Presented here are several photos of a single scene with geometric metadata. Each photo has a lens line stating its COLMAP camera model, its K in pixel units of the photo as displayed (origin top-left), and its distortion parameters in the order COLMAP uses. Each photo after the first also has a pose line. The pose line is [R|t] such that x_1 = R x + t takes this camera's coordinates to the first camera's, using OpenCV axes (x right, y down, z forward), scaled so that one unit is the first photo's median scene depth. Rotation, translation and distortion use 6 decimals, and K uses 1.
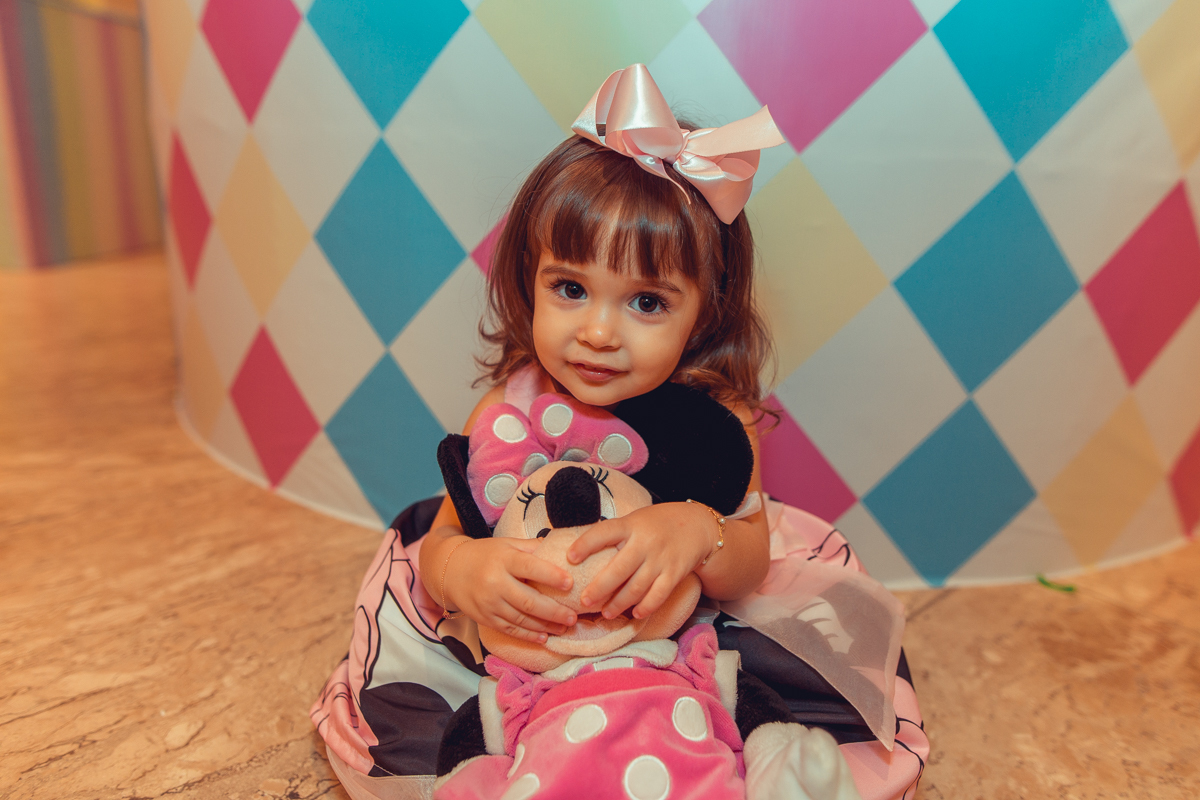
lens RADIAL K [[834.3, 0, 600.0], [0, 834.3, 400.0], [0, 0, 1]] dist [0.008598, -0.000301]
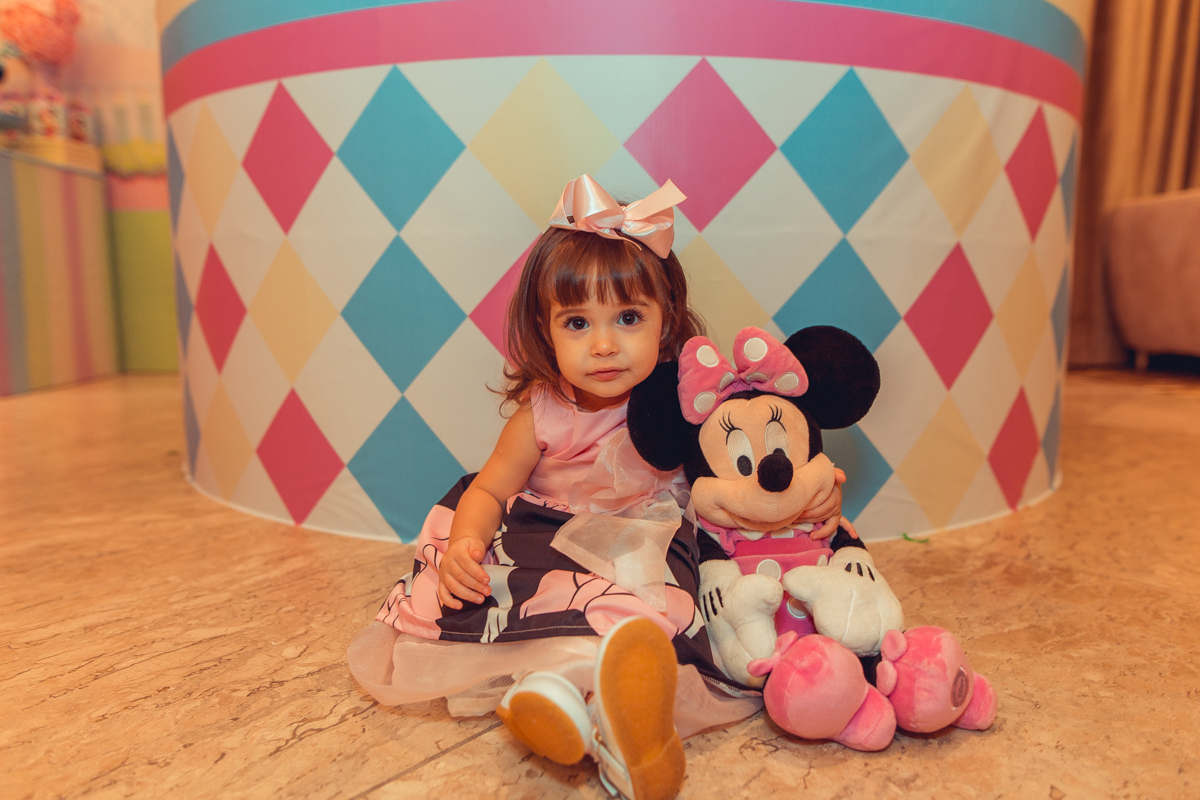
lens RADIAL K [[834.3, 0, 600.0], [0, 834.3, 400.0], [0, 0, 1]] dist [0.008598, -0.000301]
pose [[0.992597, -0.058575, 0.106393, -0.097243], [0.074049, 0.986230, -0.147876, 0.179680], [-0.096266, 0.154660, 0.983267, -0.337611]]
